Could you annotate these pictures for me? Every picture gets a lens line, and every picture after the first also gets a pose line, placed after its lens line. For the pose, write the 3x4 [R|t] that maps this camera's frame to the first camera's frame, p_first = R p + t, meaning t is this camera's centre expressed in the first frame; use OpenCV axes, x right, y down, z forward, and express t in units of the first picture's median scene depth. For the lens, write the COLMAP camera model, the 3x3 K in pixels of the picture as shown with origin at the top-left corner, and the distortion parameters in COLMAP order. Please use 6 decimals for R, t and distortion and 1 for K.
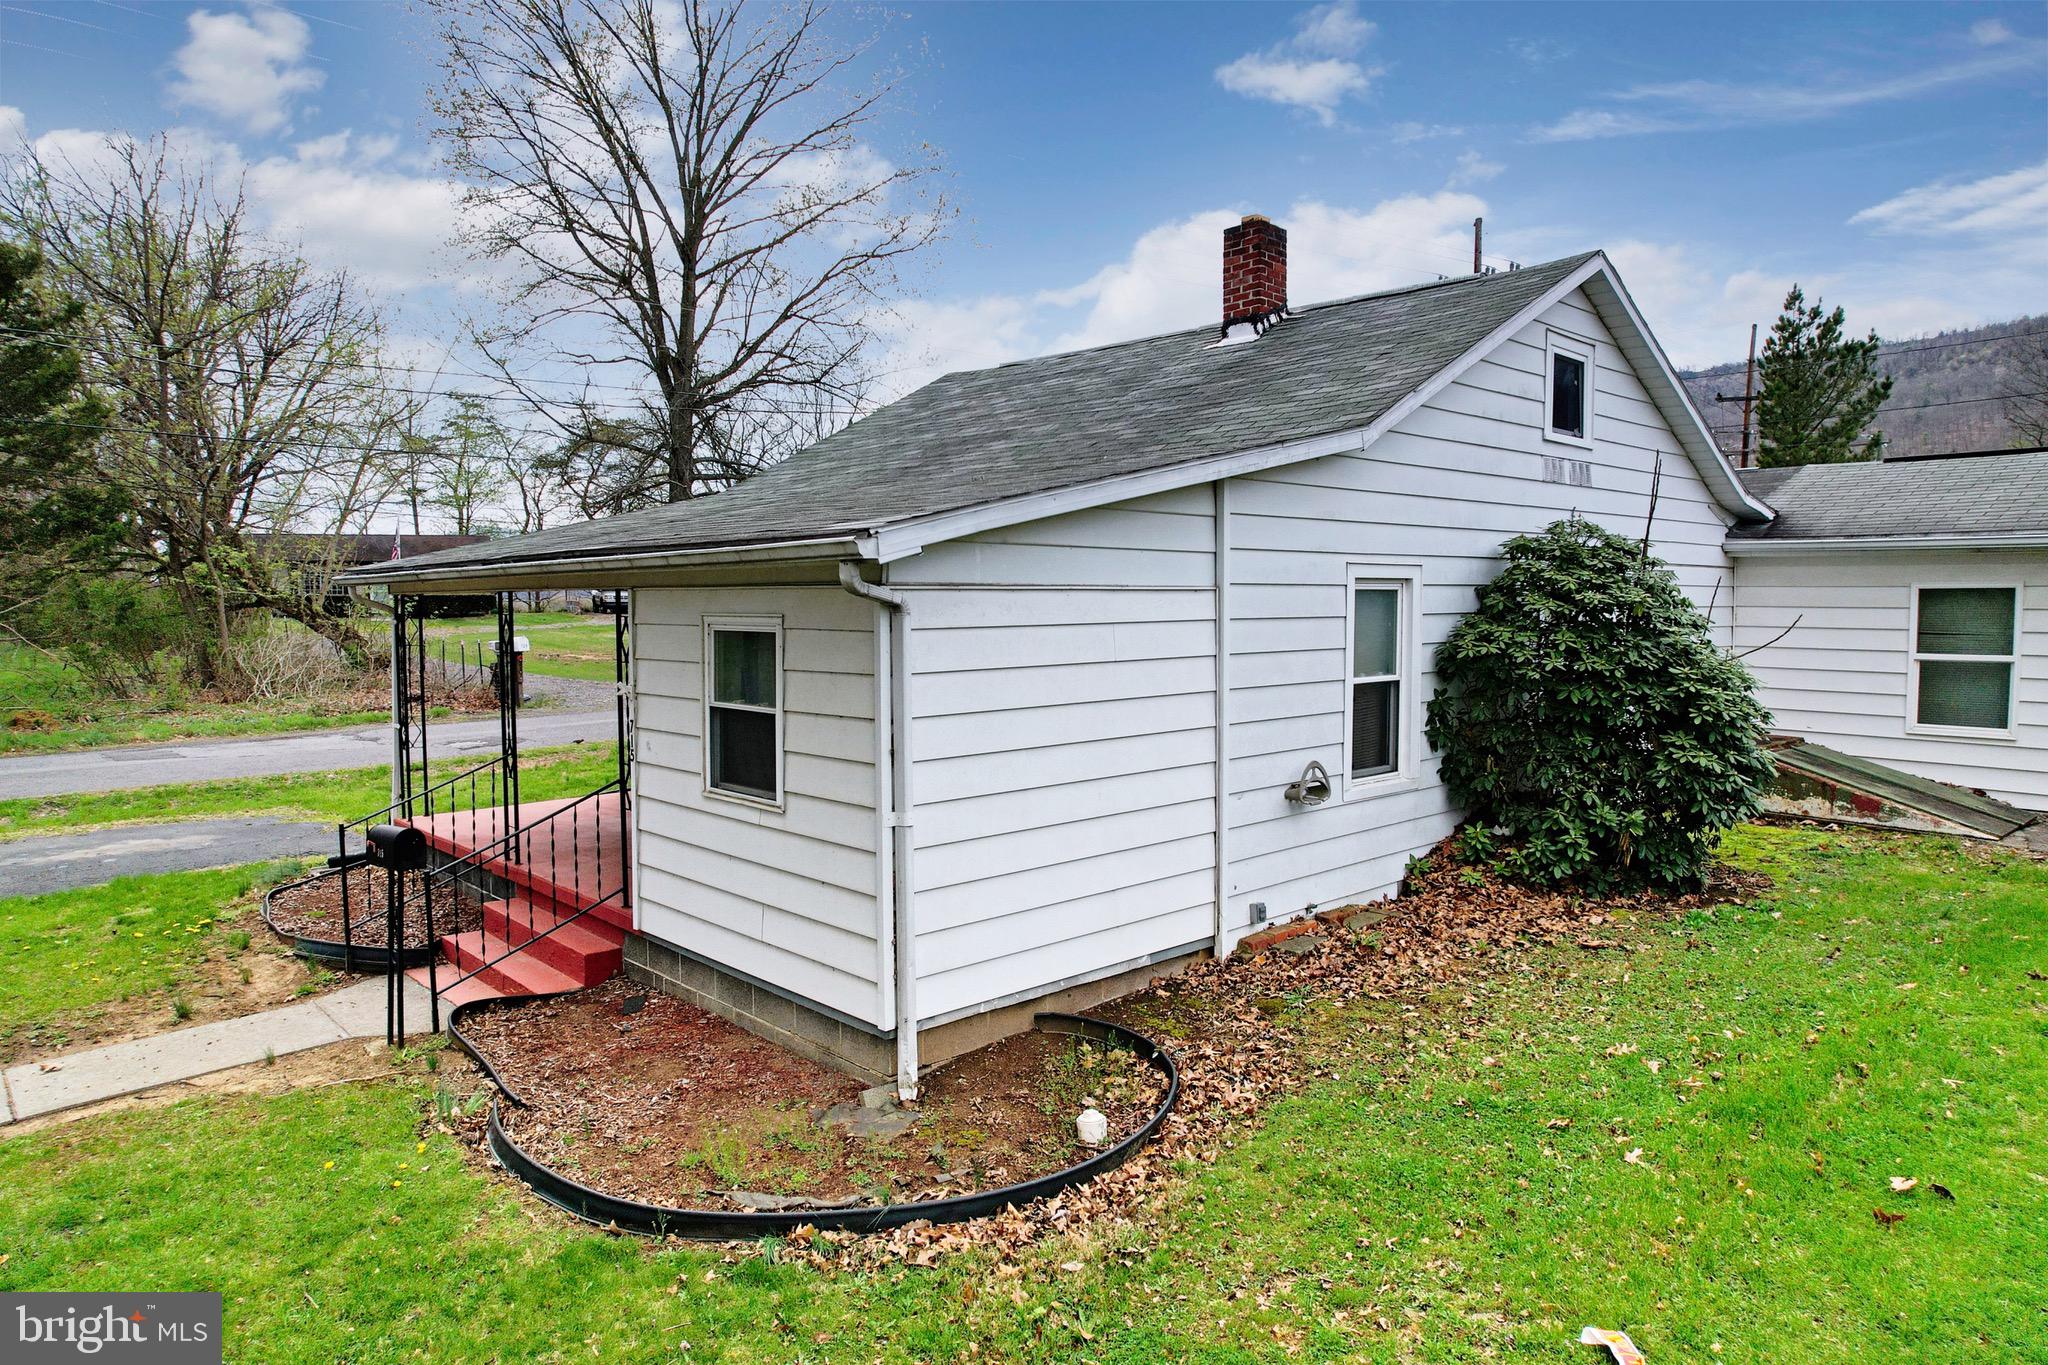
lens RADIAL K [[1295.4, 0, 1029.3], [0, 1295.4, 675.7], [0, 0, 1]] dist [-0.052901, 0.033977]
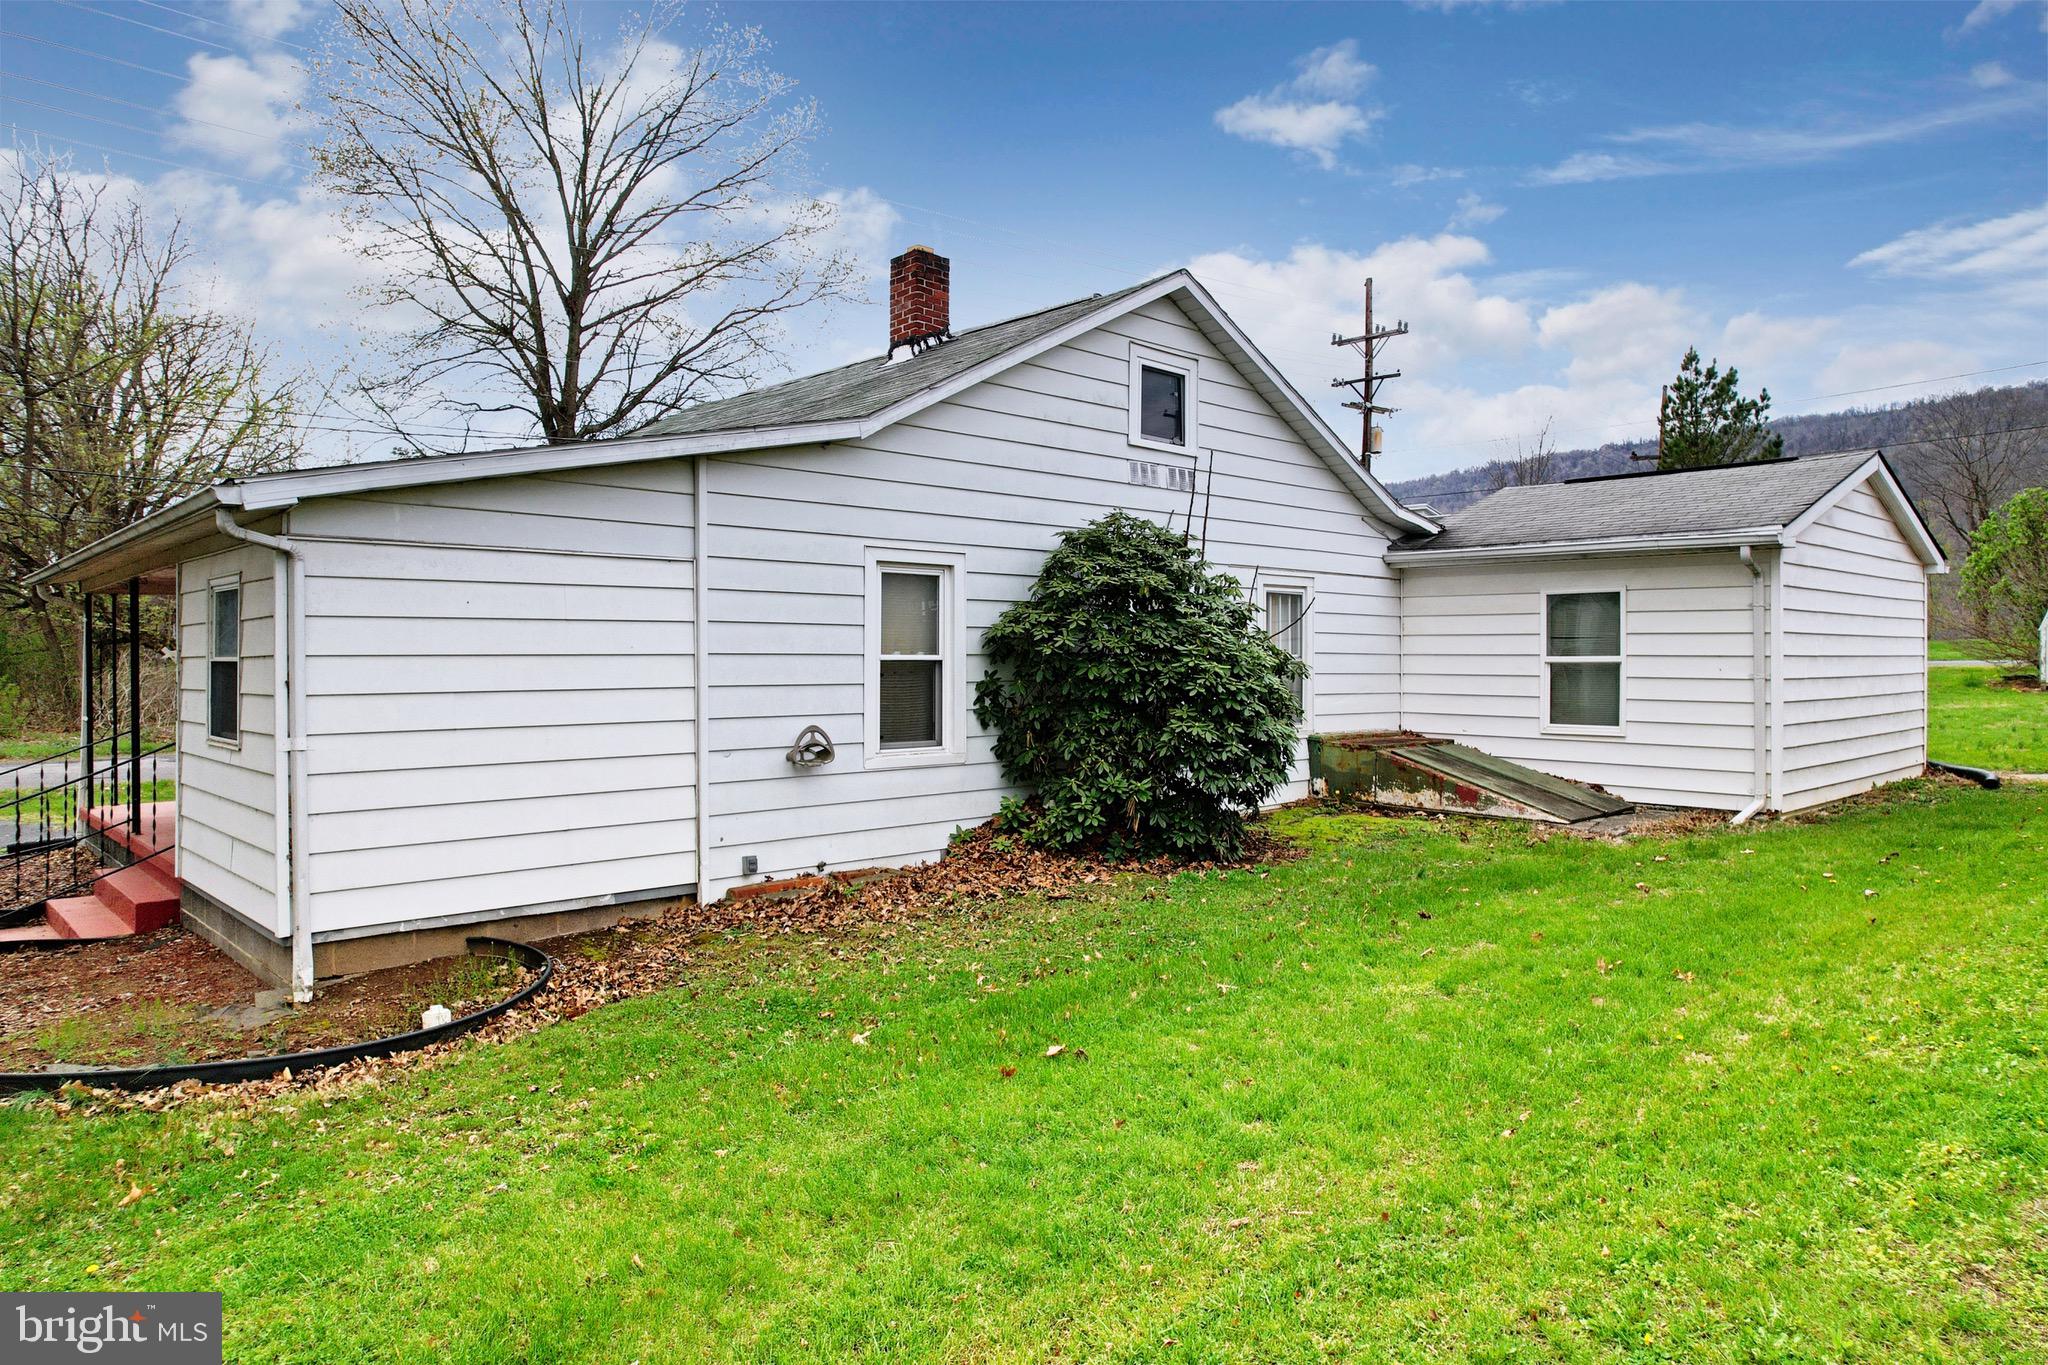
lens RADIAL K [[1295.4, 0, 1024.3], [0, 1295.4, 680.3], [0, 0, 1]] dist [-0.052901, 0.033977]
pose [[0.999973, 0.003165, 0.006635, 0.326855], [-0.002854, 0.998922, -0.046339, 0.065485], [-0.006774, 0.046318, 0.998904, -0.065903]]
